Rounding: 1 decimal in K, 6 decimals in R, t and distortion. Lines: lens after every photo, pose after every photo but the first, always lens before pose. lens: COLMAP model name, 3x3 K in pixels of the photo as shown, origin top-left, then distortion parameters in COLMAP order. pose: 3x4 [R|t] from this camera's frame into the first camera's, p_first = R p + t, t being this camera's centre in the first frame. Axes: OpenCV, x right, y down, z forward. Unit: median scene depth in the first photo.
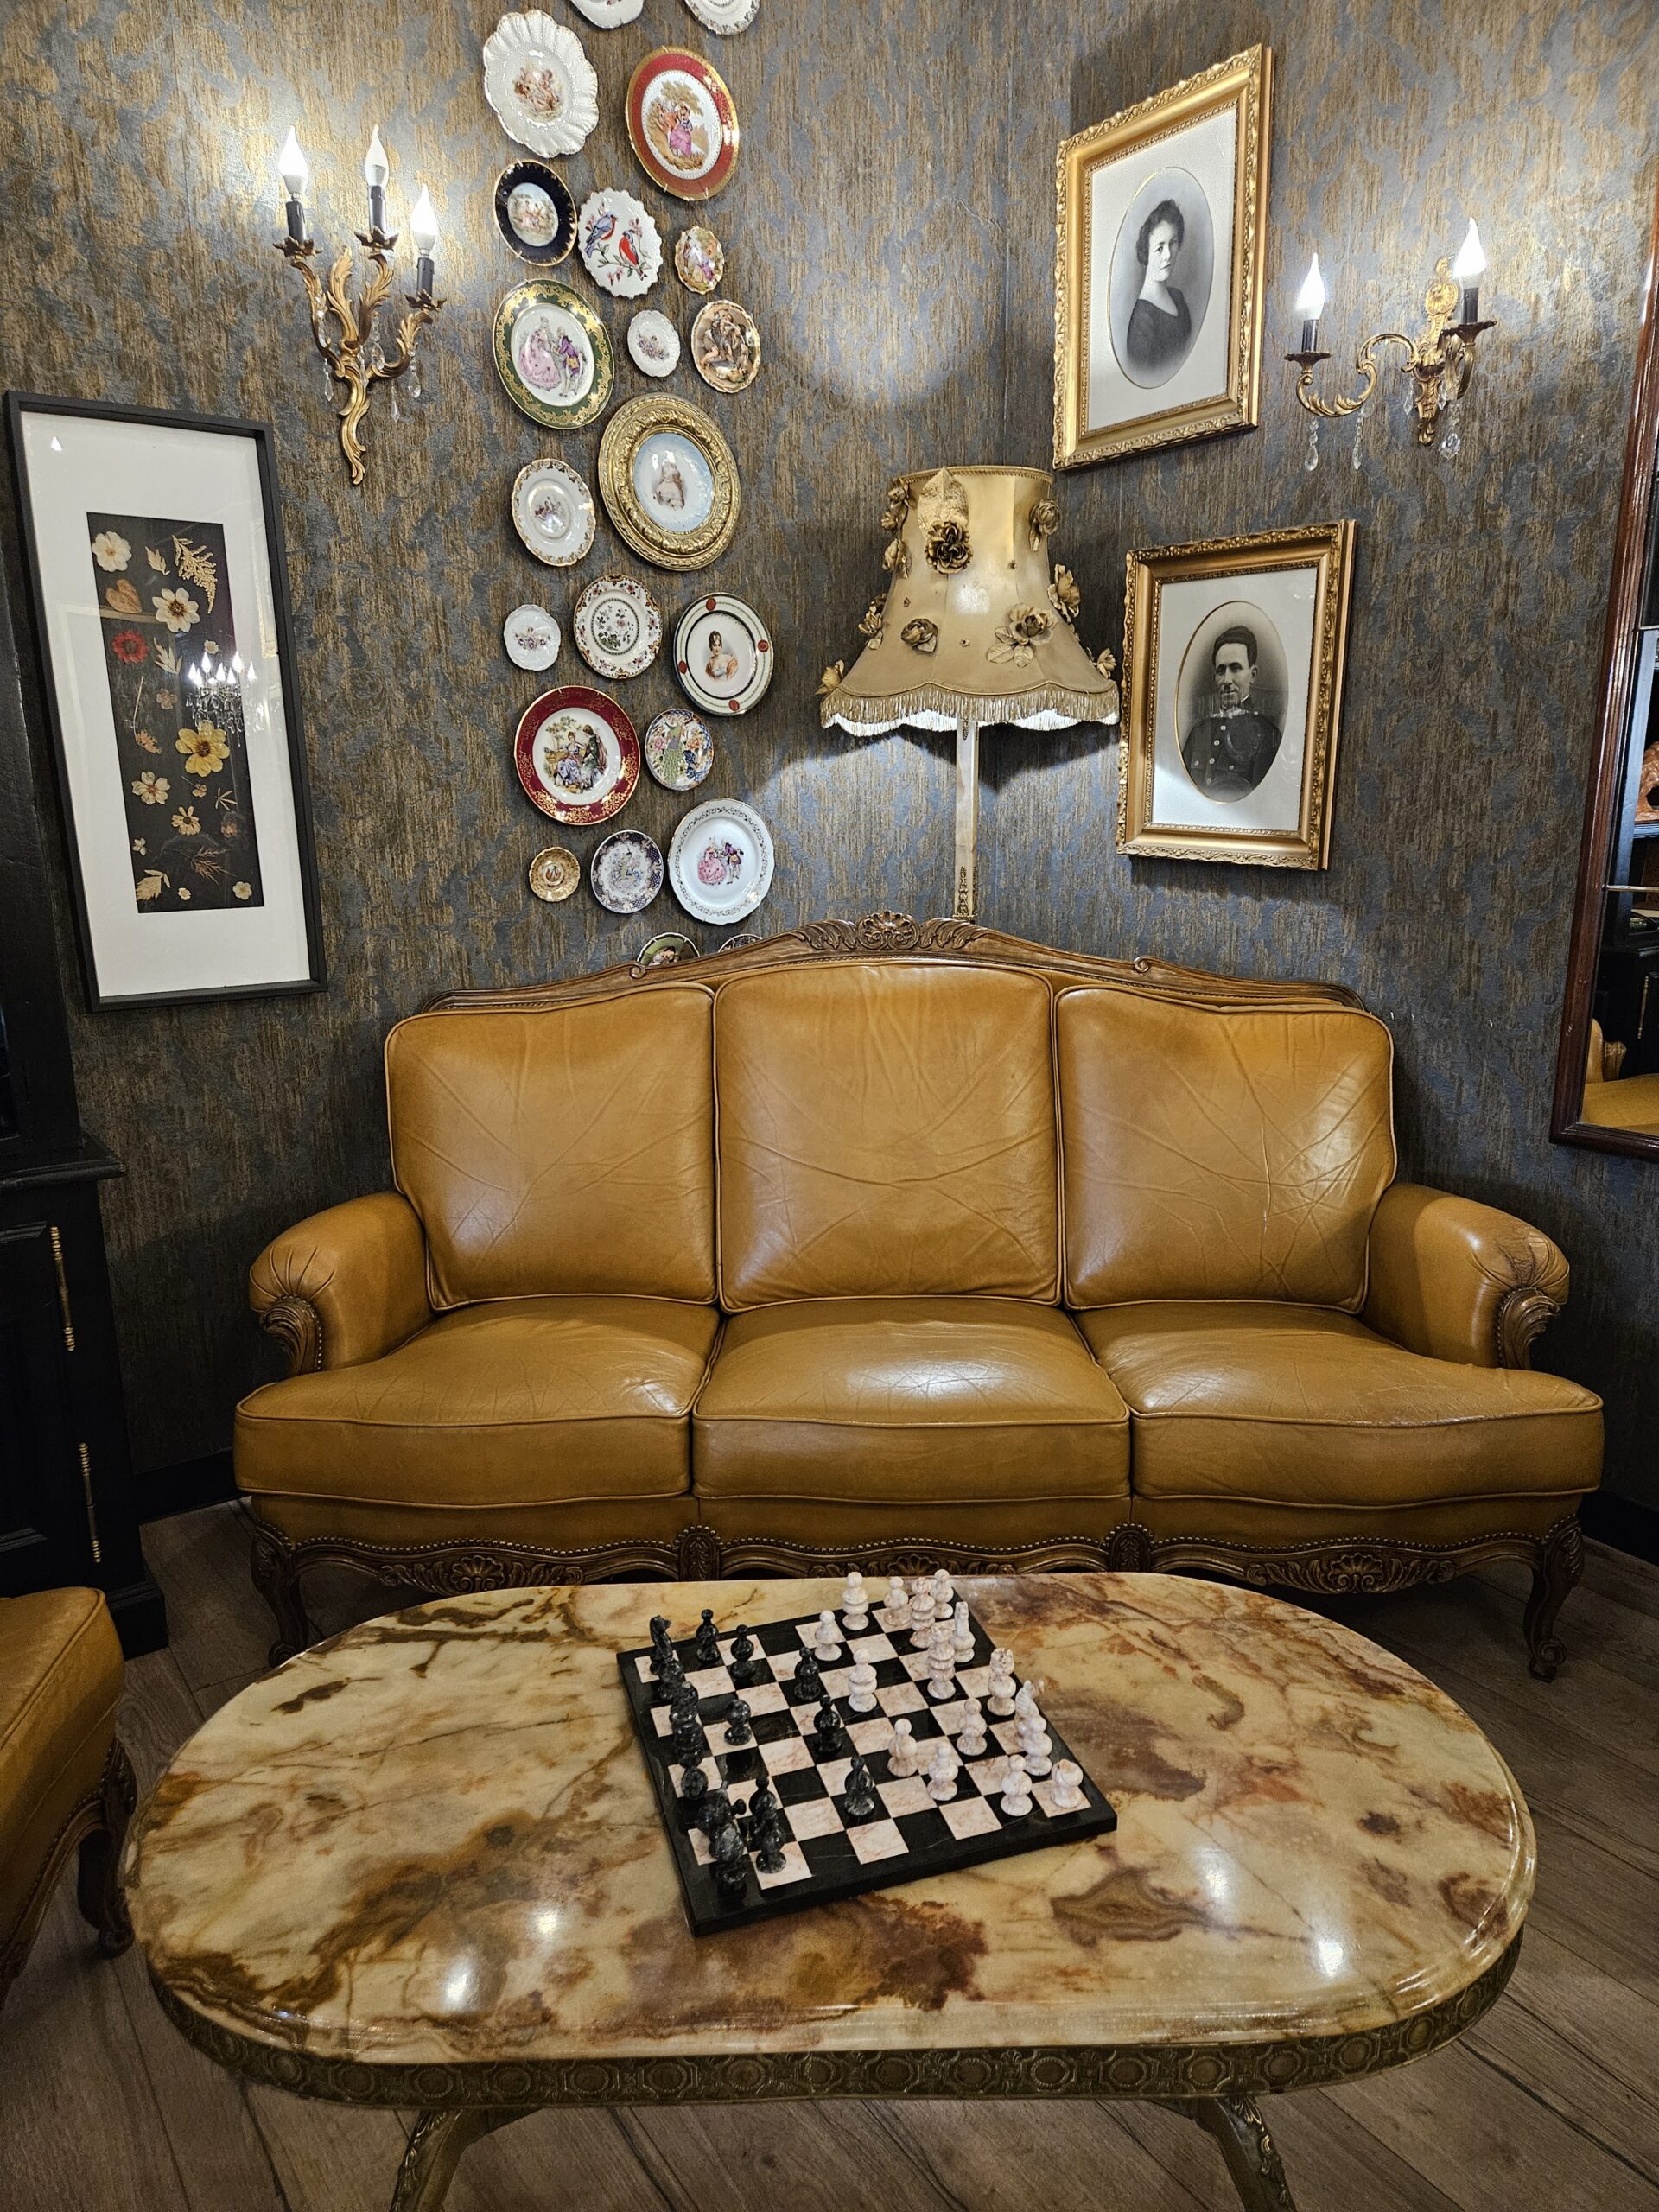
lens RADIAL K [[1469.0, 0, 827.9], [0, 1469.0, 1136.3], [0, 0, 1]] dist [0.087457, -0.069416]
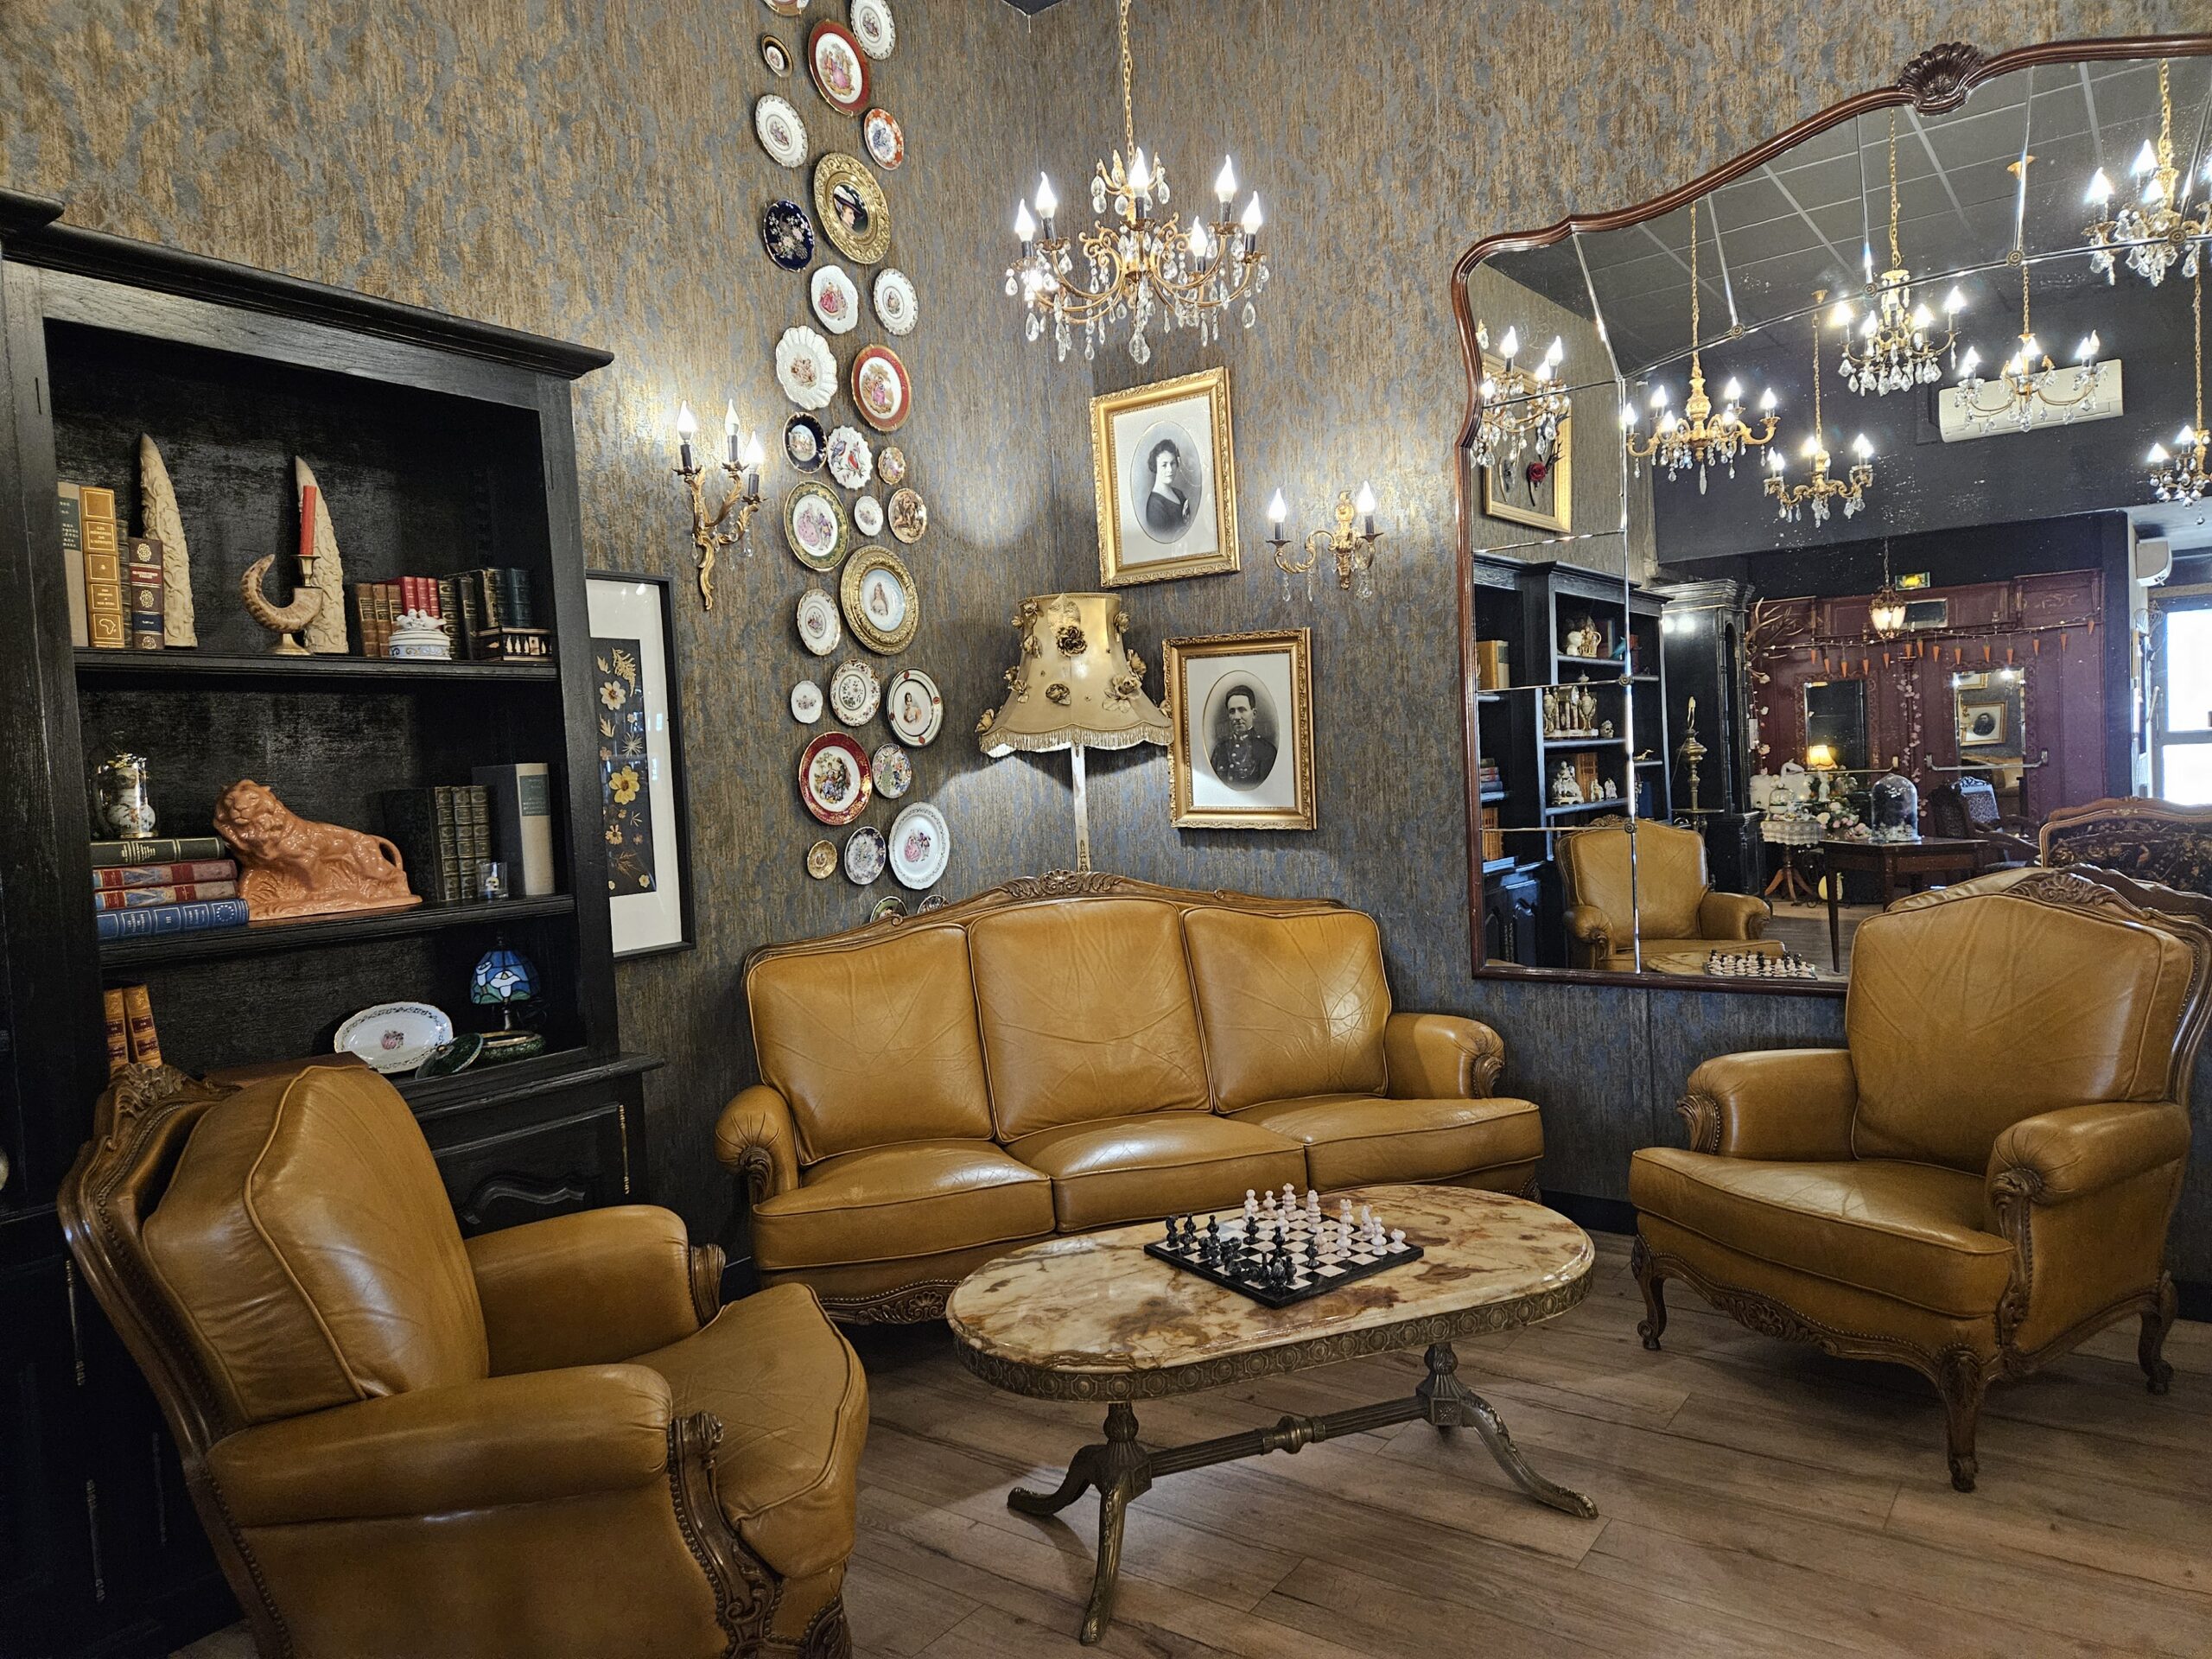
lens RADIAL K [[1469.0, 0, 1124.8], [0, 1469.0, 862.8], [0, 0, 1]] dist [0.087457, -0.069416]
pose [[0.944686, -0.057948, 0.322815, -0.391424], [0.114865, 0.980386, -0.160152, 0.090963], [-0.307203, 0.188373, 0.932814, -0.433446]]
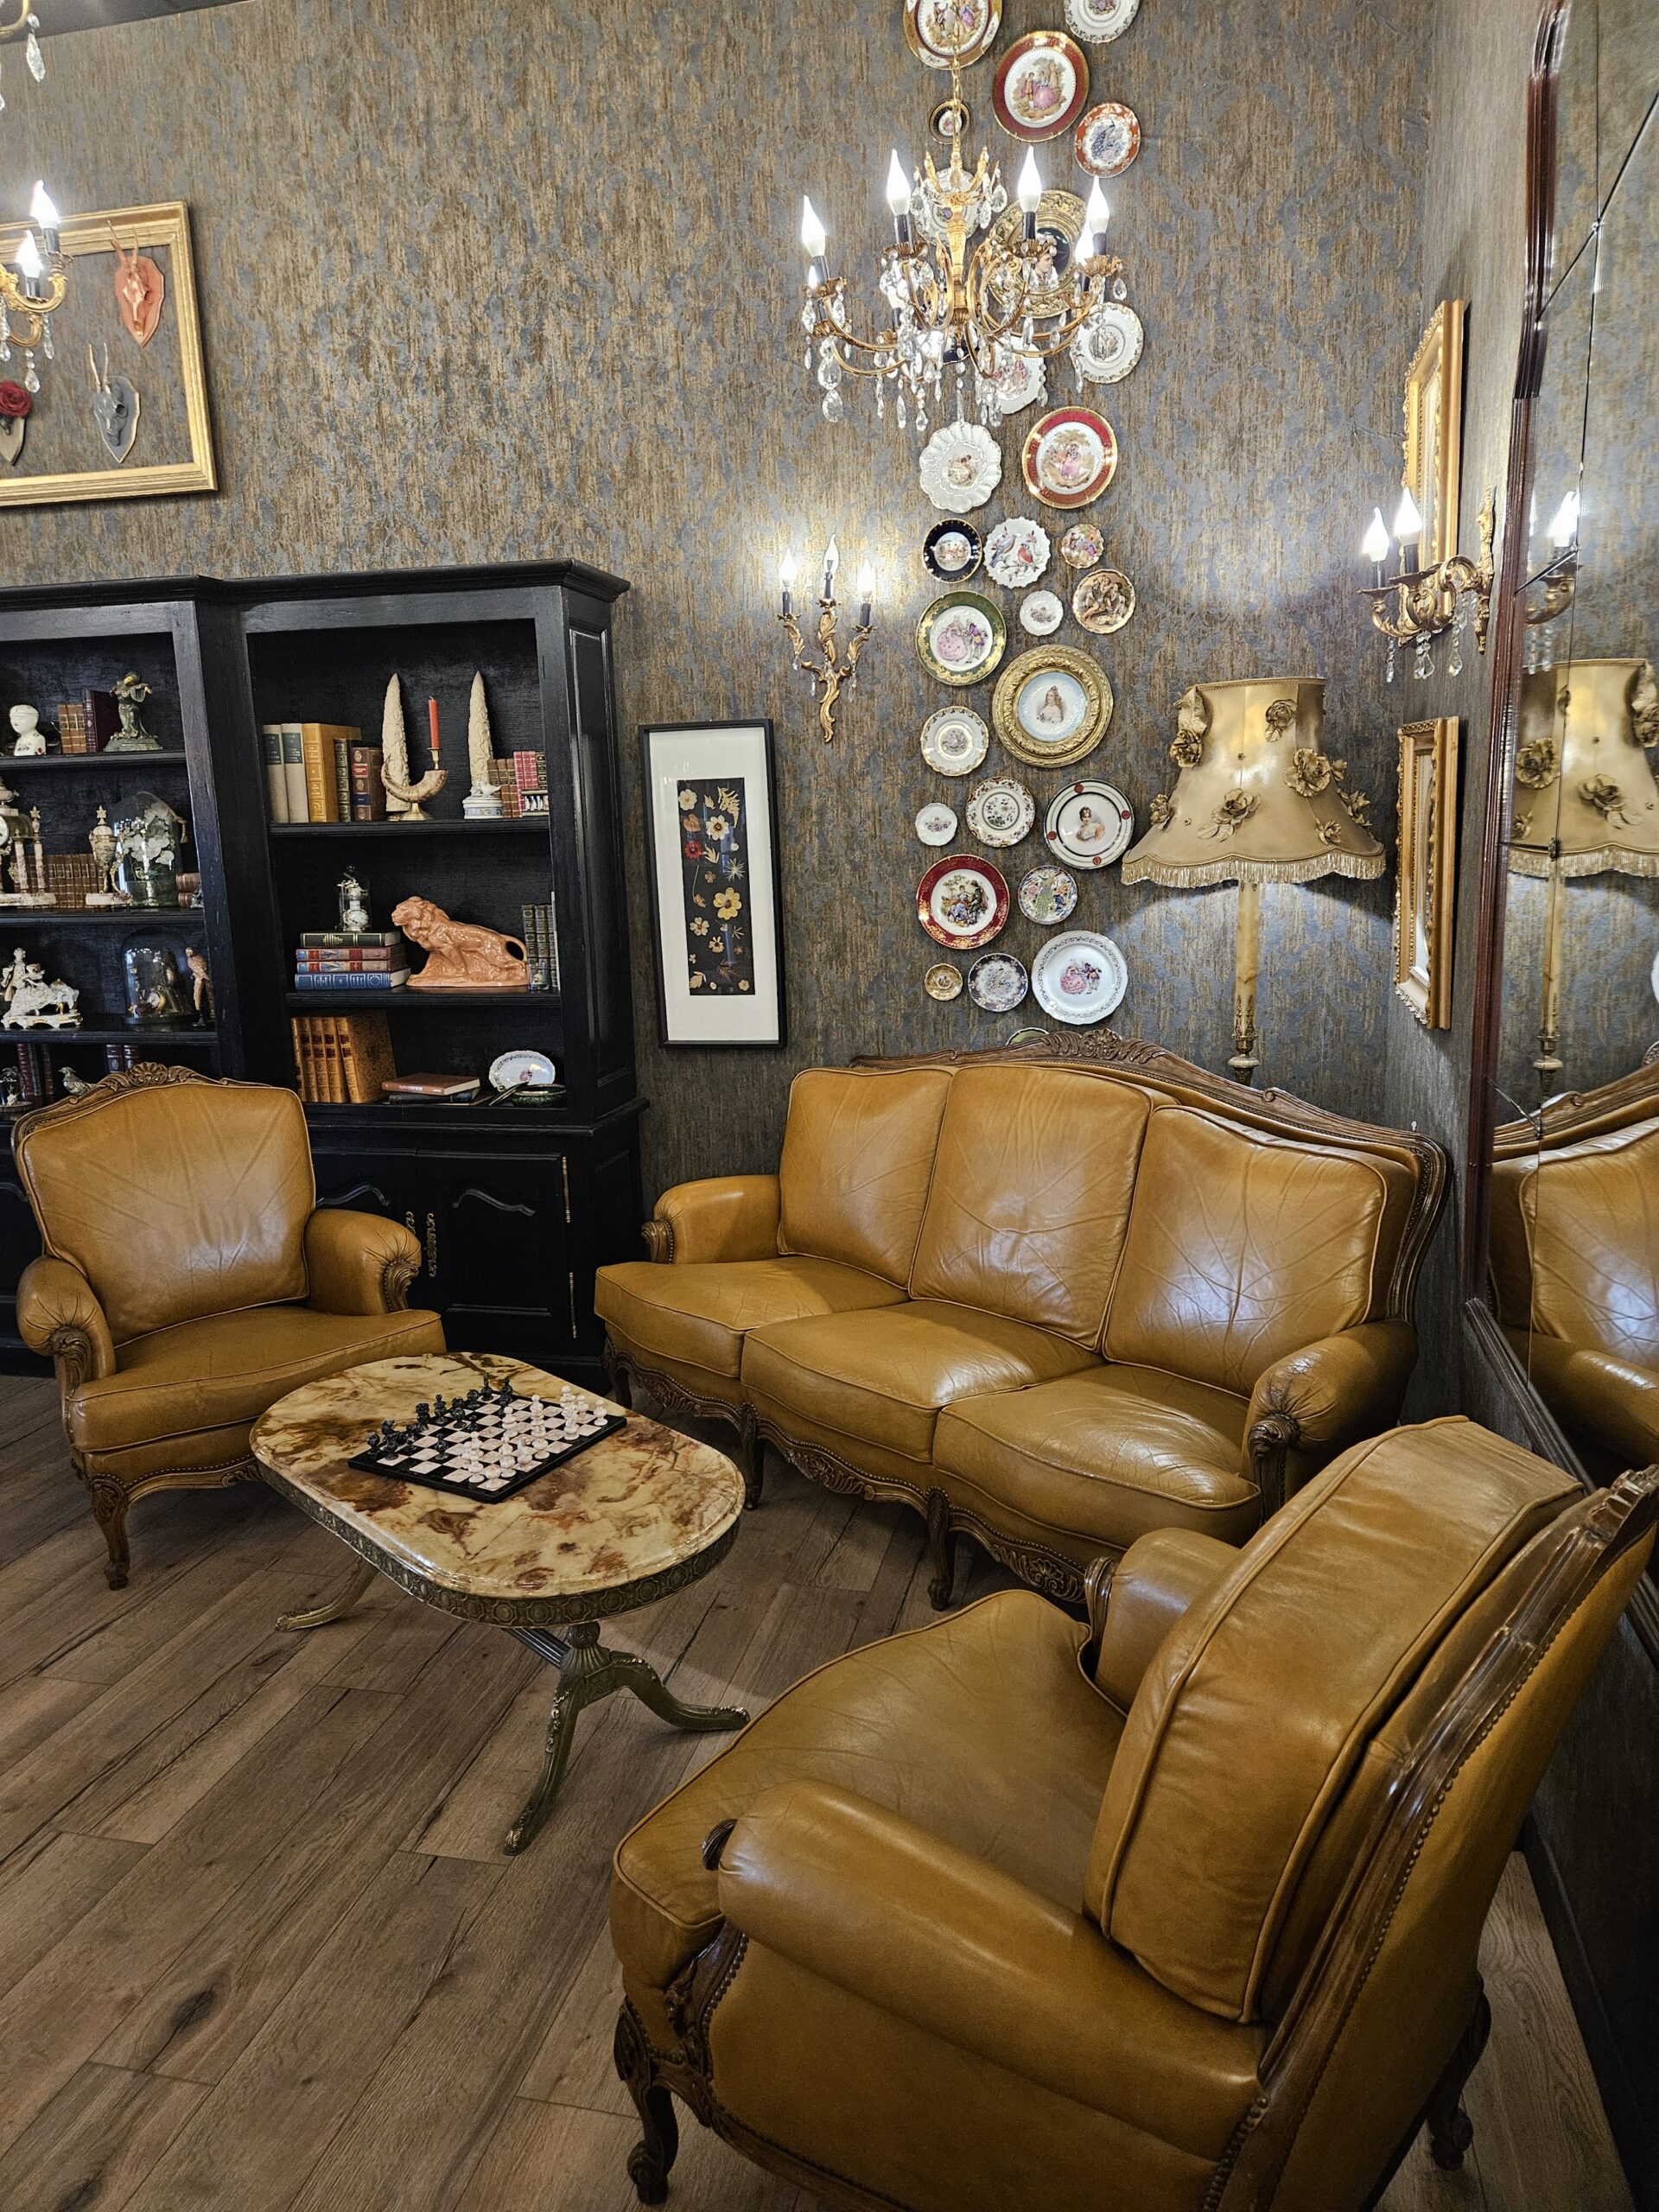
lens RADIAL K [[1476.7, 0, 829.5], [0, 1476.7, 1106.0], [0, 0, 1]] dist [0.099527, -0.115670]
pose [[0.659765, 0.131544, -0.739869, 0.876266], [-0.154062, 0.987324, 0.038158, -0.102224], [0.735510, 0.088810, 0.671668, -0.040197]]
